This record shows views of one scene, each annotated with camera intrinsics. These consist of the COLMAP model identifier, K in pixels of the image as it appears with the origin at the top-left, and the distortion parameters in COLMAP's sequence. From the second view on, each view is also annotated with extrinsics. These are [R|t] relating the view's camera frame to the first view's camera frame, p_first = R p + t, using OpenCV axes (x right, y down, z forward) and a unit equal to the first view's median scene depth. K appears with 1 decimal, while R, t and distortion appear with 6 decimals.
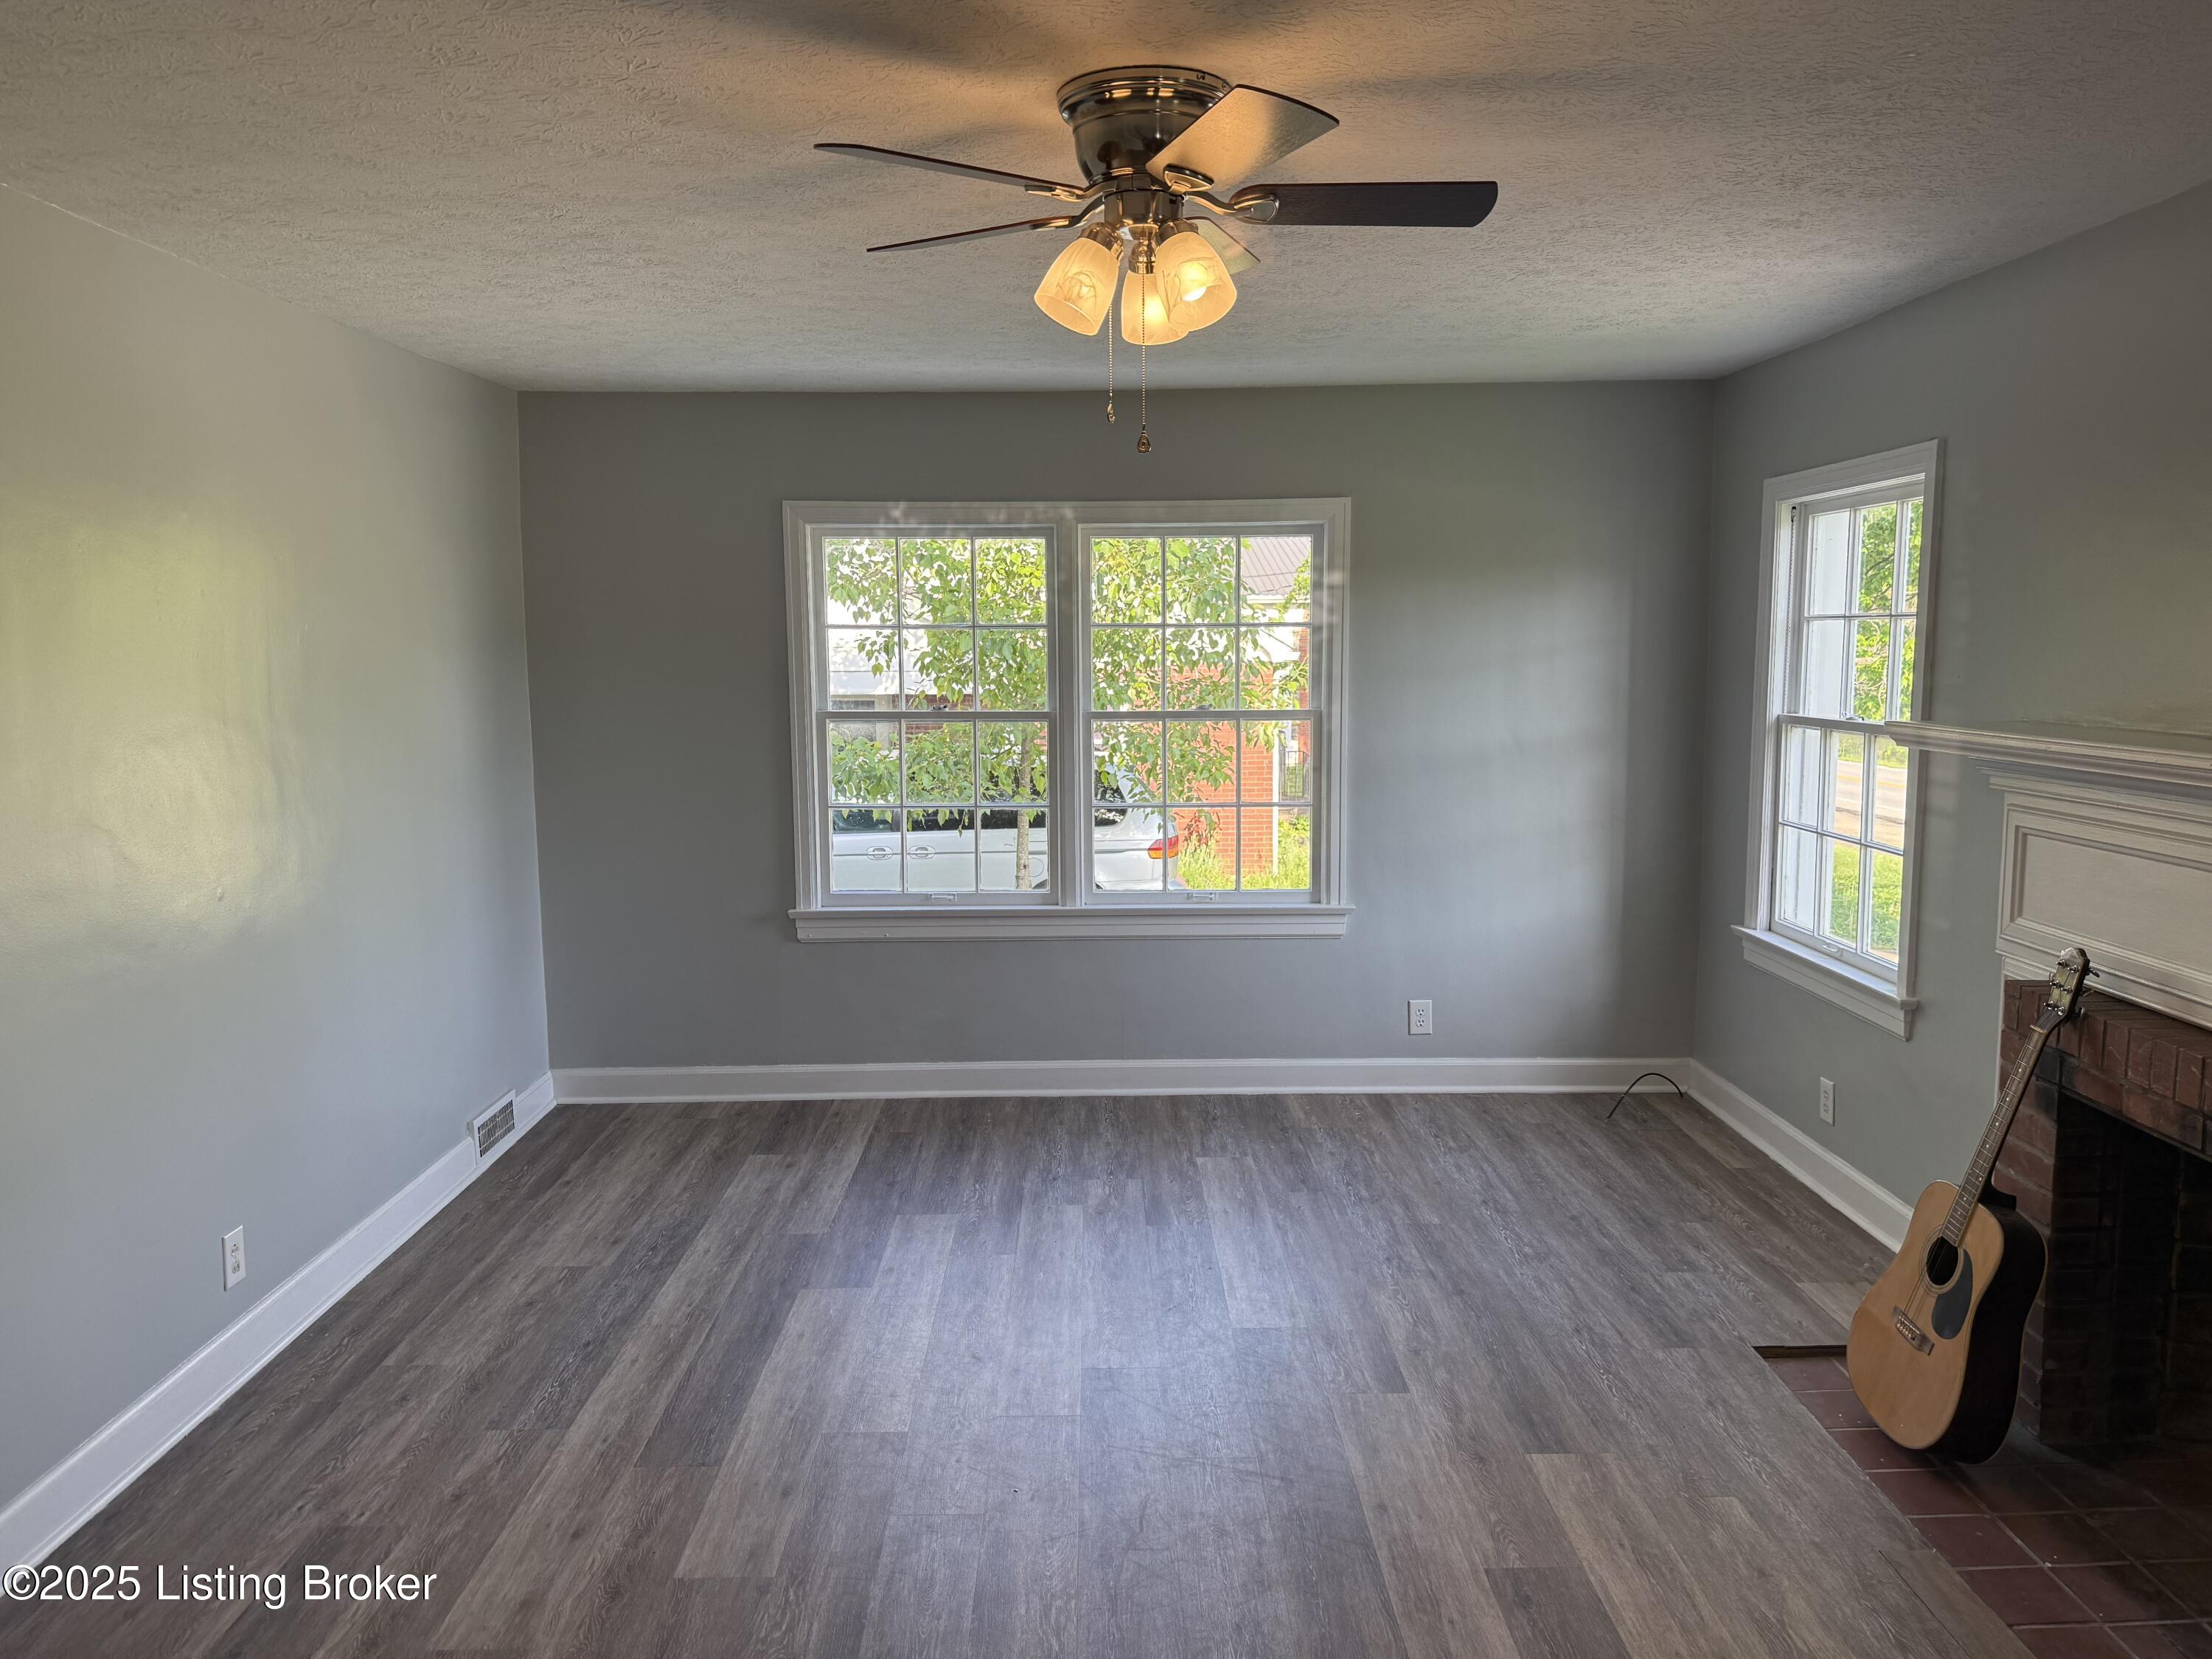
lens RADIAL K [[1577.2, 0, 1114.1], [0, 1577.2, 828.9], [0, 0, 1]] dist [0.180172, -0.296430]
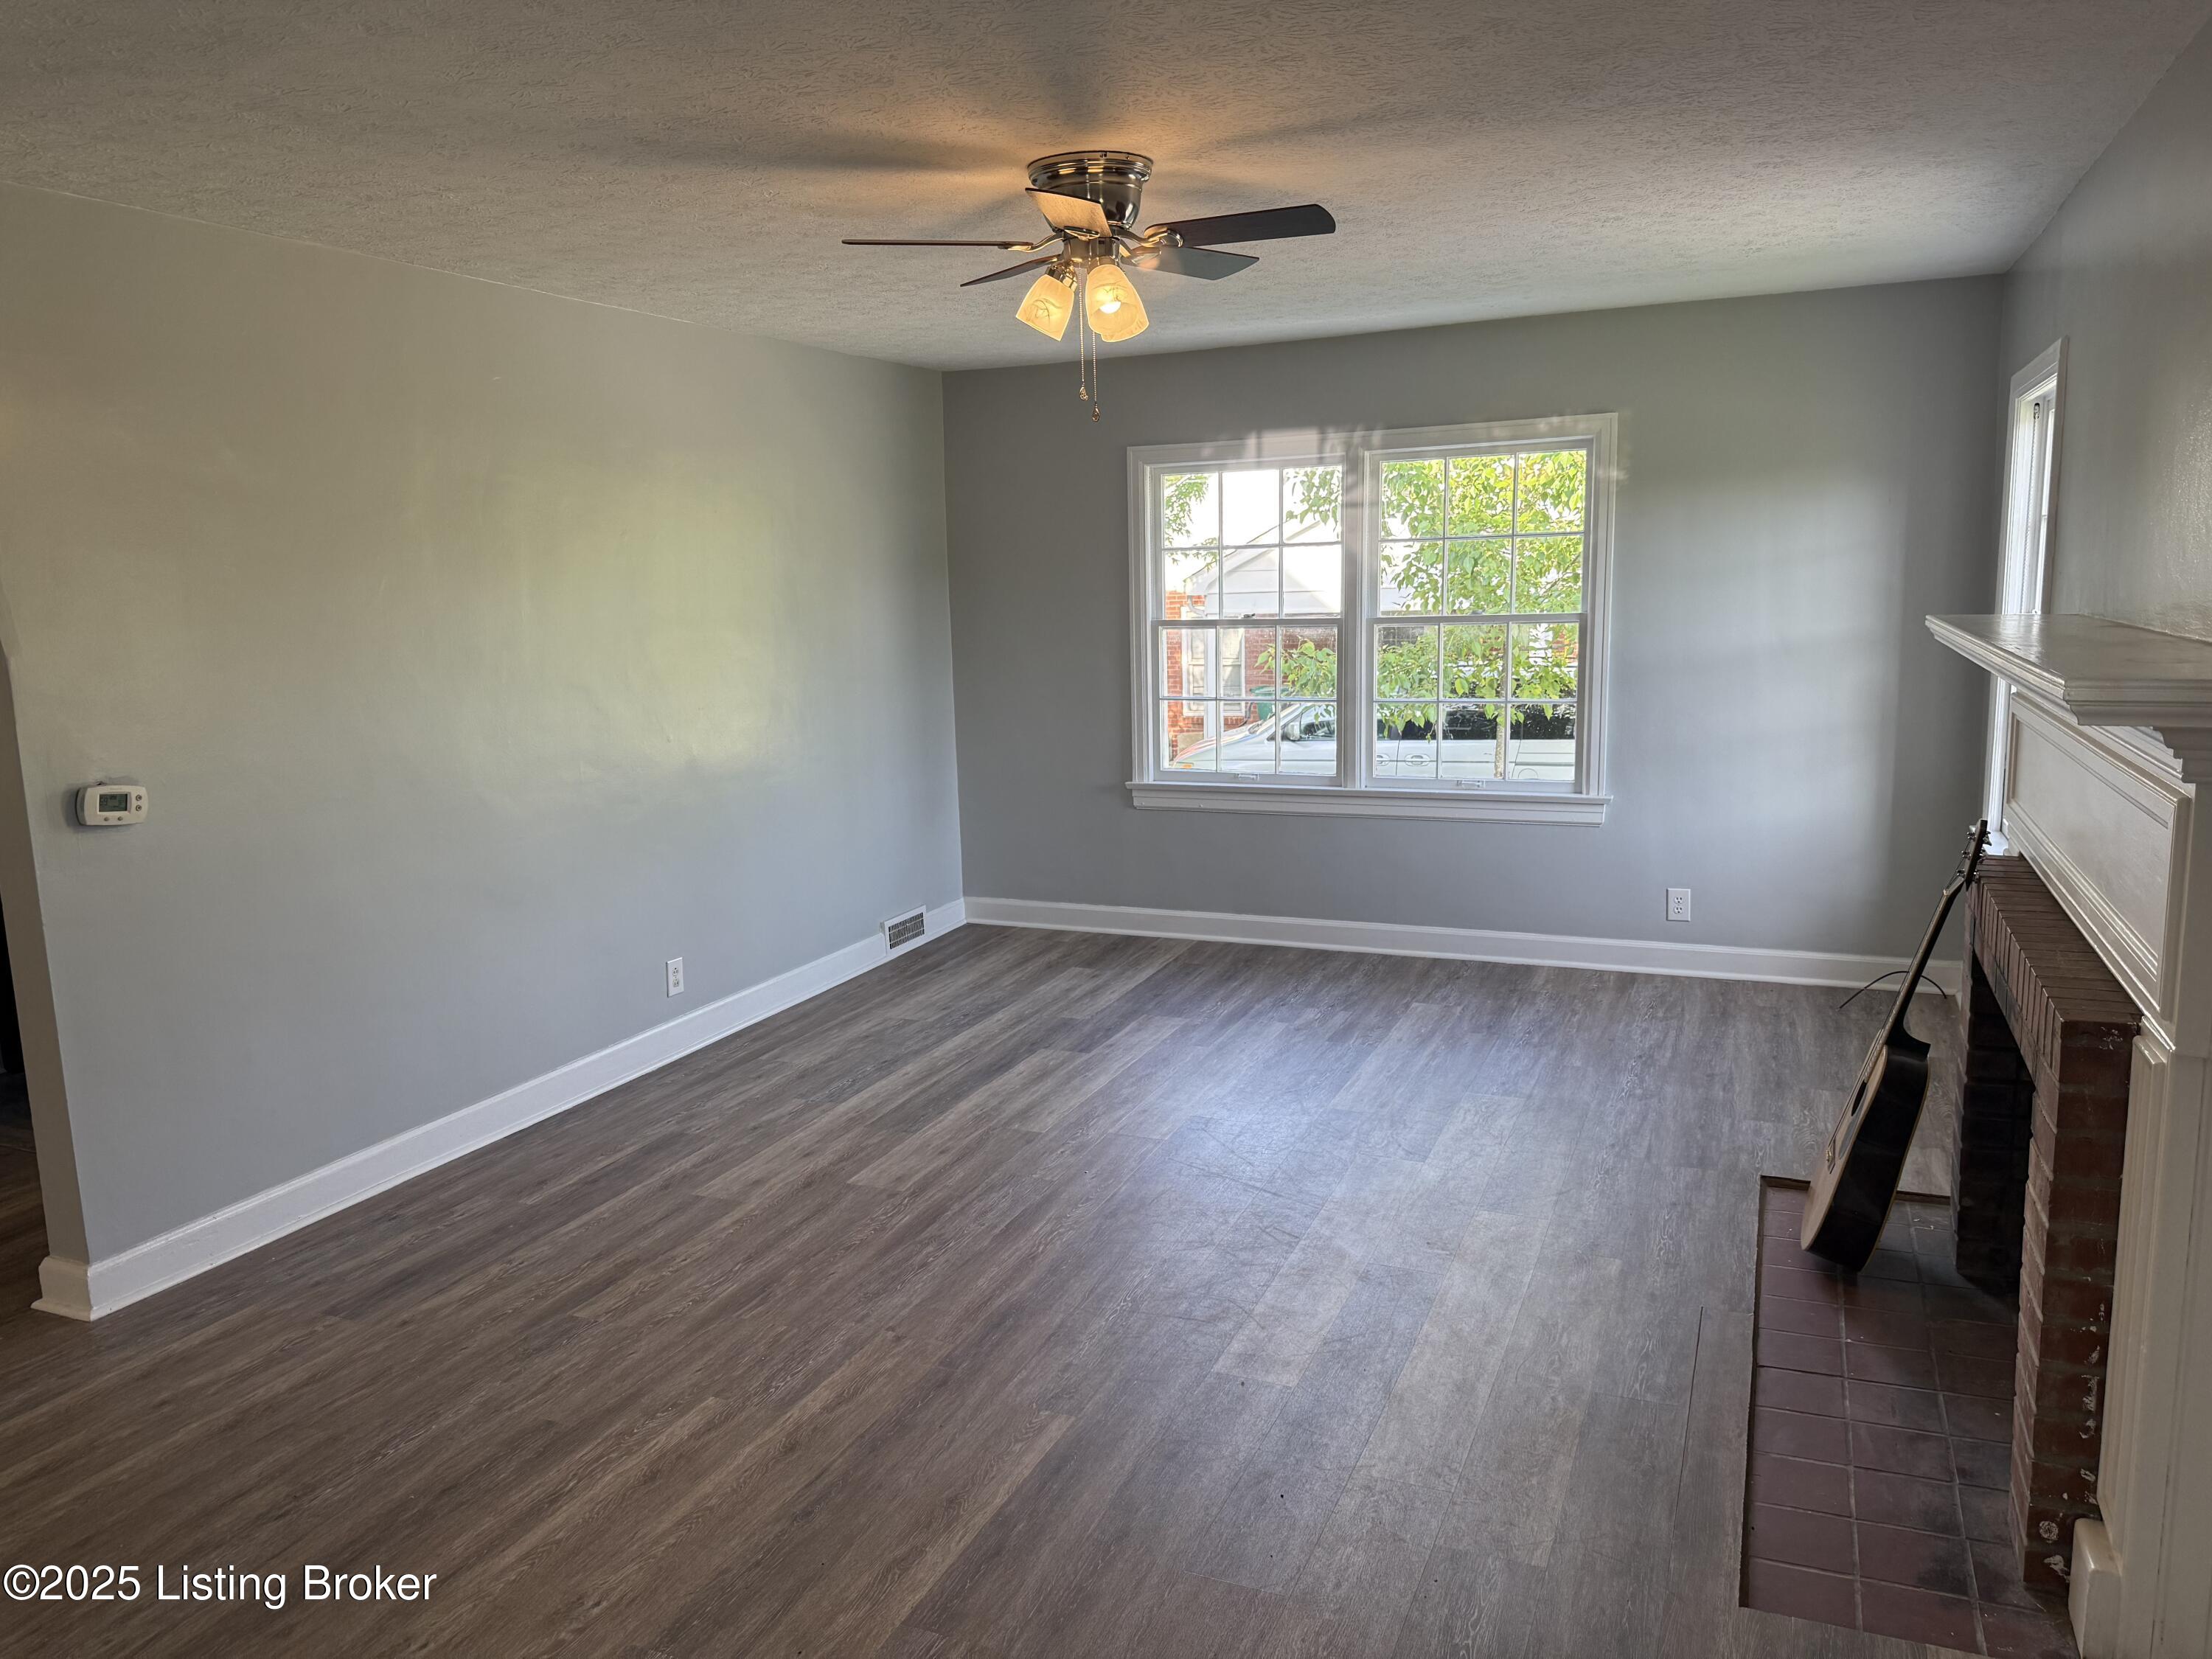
lens RADIAL K [[1577.2, 0, 1114.1], [0, 1577.2, 828.9], [0, 0, 1]] dist [0.180172, -0.296430]
pose [[0.918501, 0.049487, -0.392309, 0.314140], [-0.030143, 0.998014, 0.055320, 0.023260], [0.394267, -0.038986, 0.918169, -0.157281]]
